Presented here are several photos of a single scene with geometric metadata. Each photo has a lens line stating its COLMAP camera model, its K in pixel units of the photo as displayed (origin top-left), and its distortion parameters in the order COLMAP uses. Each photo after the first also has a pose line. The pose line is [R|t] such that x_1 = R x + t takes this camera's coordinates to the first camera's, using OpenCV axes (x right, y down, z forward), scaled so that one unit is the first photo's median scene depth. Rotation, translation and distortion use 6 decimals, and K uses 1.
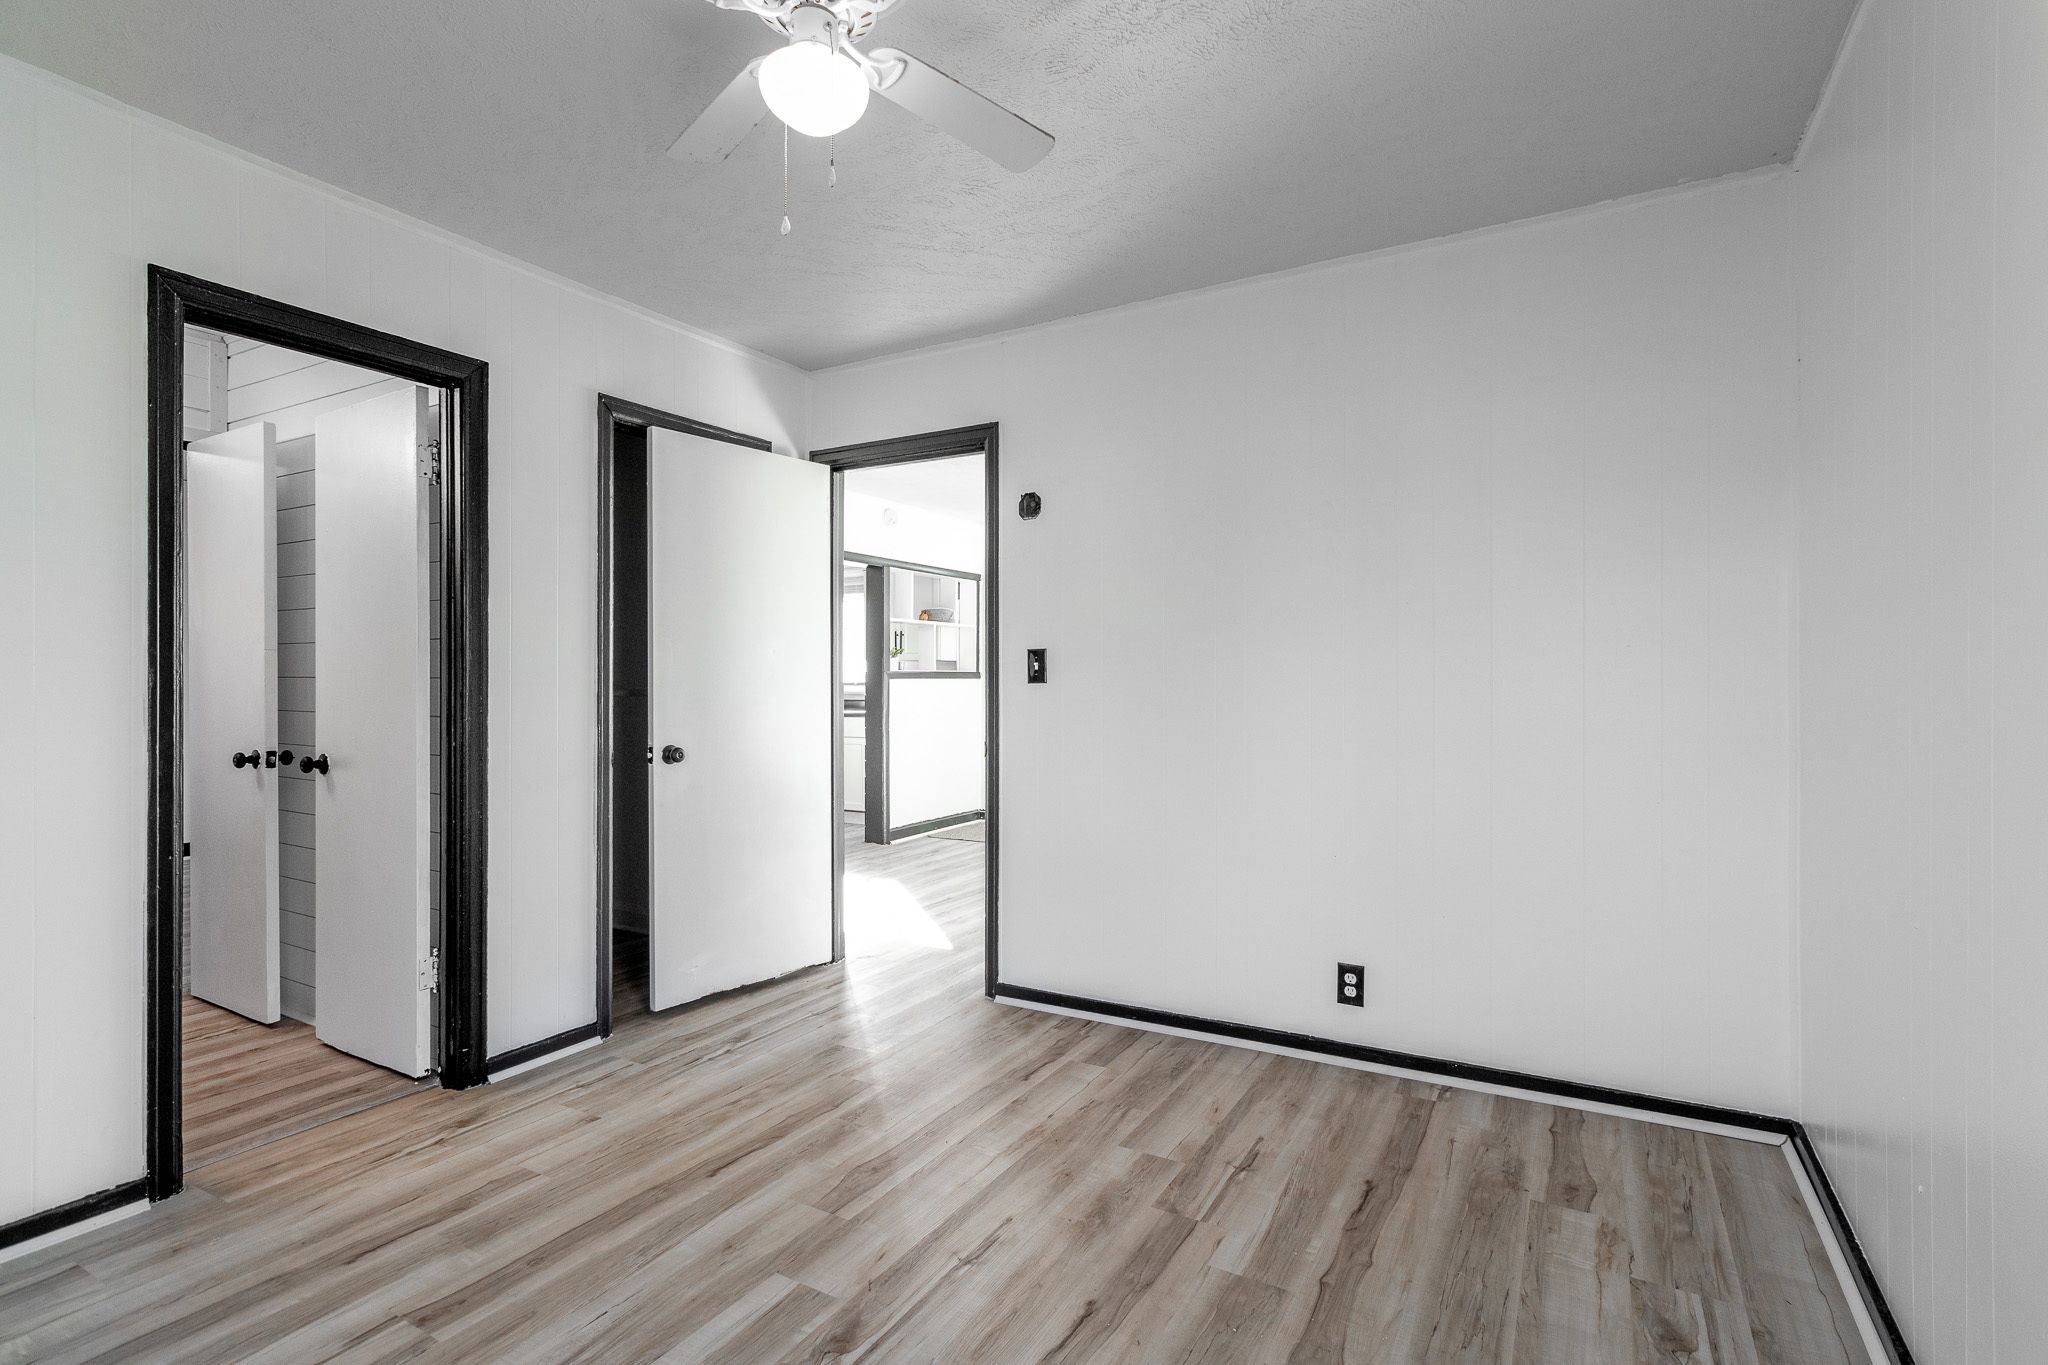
lens RADIAL K [[980.4, 0, 1024.0], [0, 980.4, 682.5], [0, 0, 1]] dist [0.000388, 0.000177]
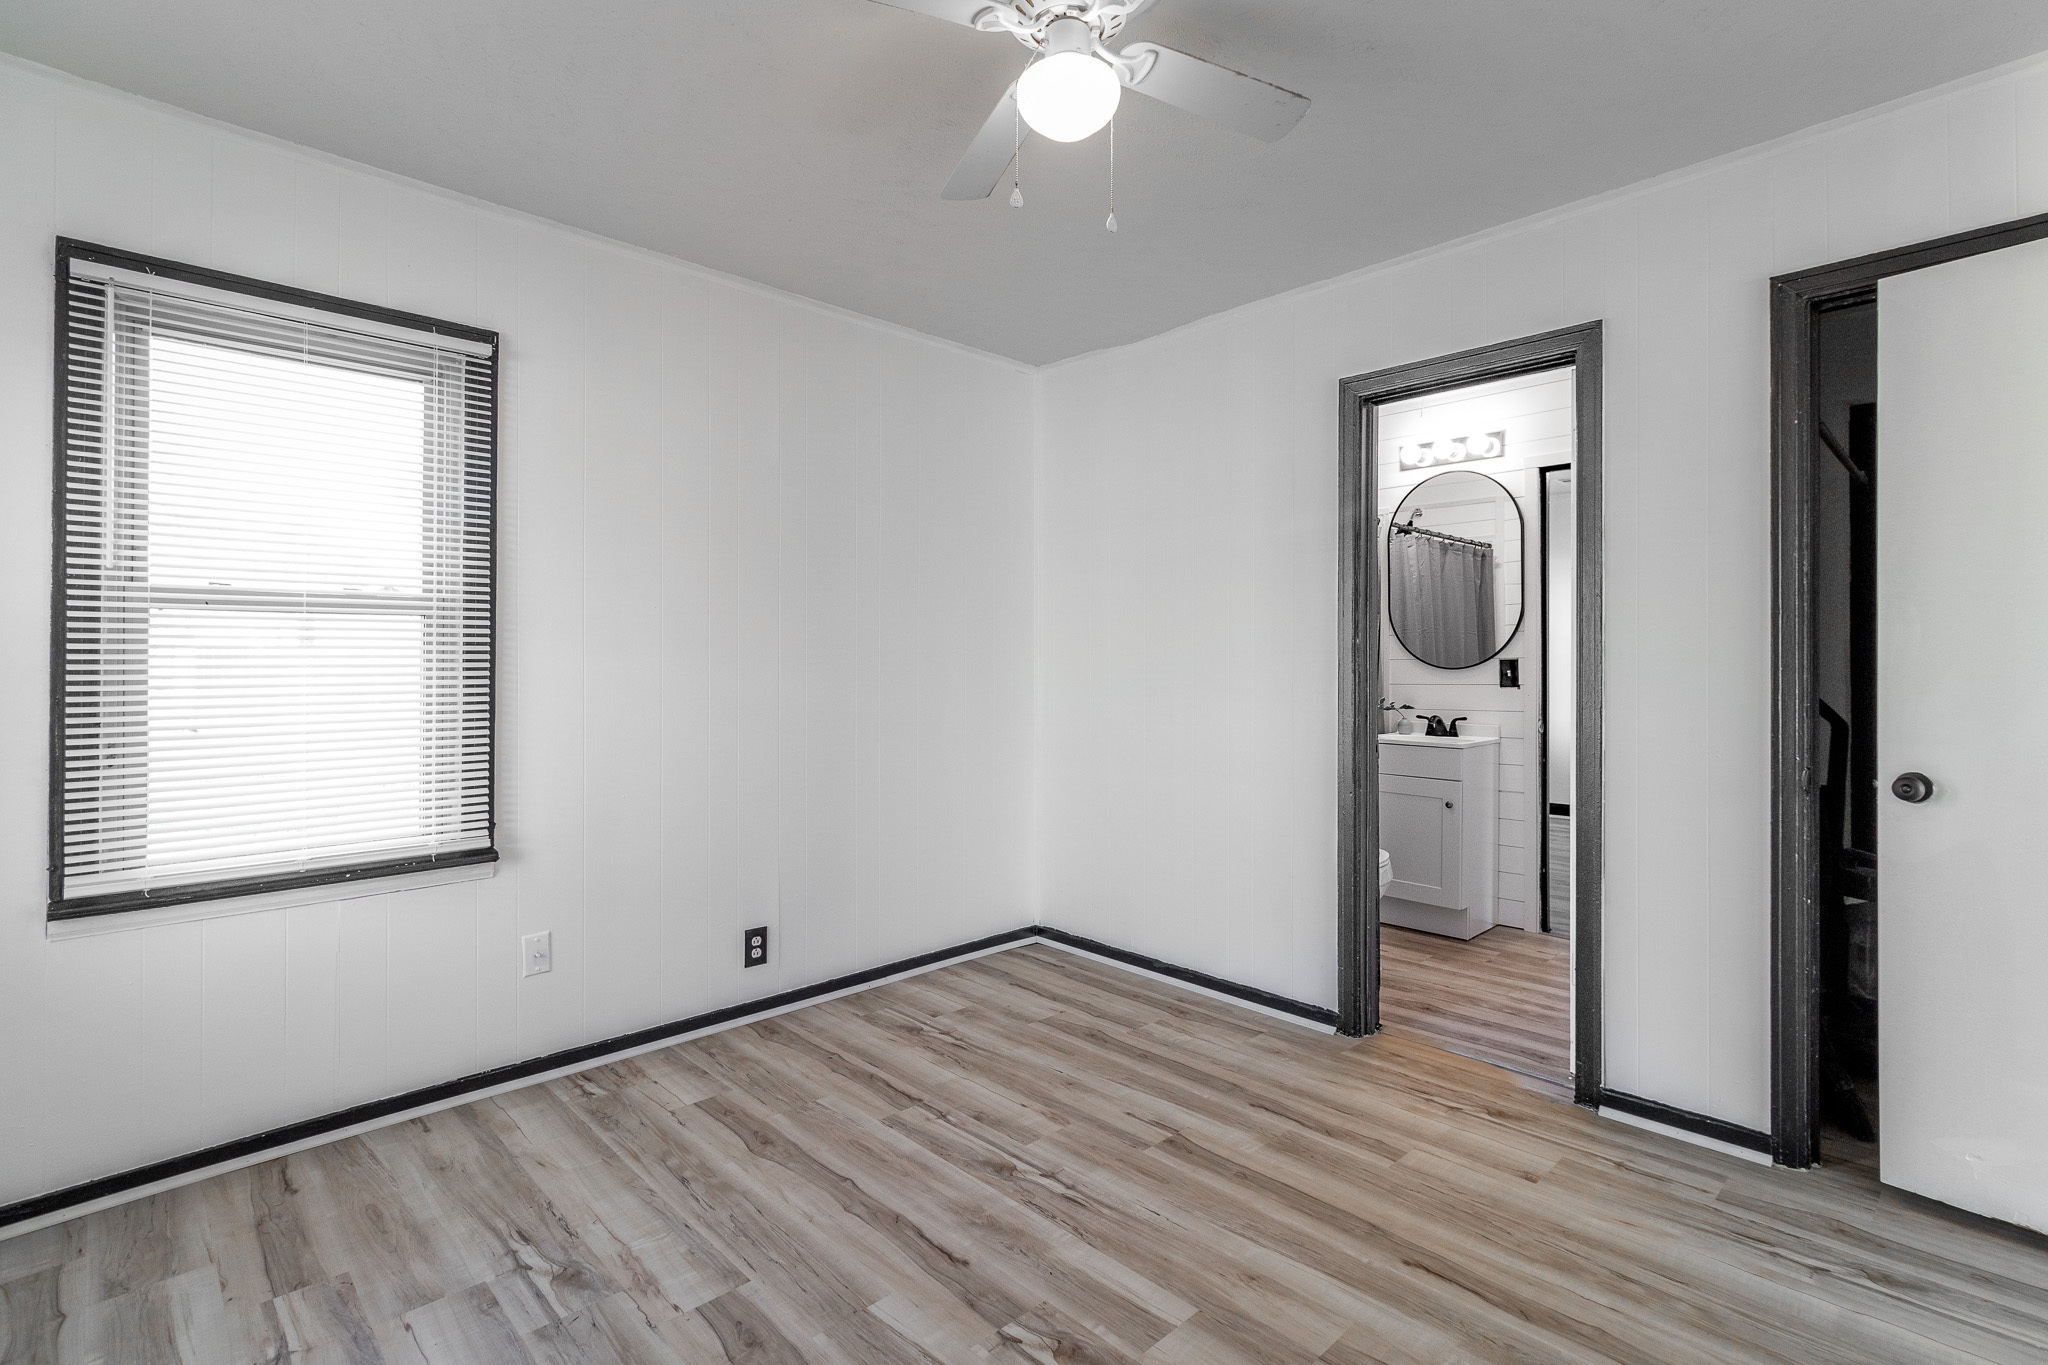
lens RADIAL K [[949.2, 0, 1033.3], [0, 949.2, 653.6], [0, 0, 1]] dist [0.000157, 0.000173]
pose [[-0.273744, -0.011850, -0.961730, 0.488202], [-0.000572, 0.999926, -0.012158, -0.005349], [0.961802, -0.002778, -0.273731, 0.810793]]
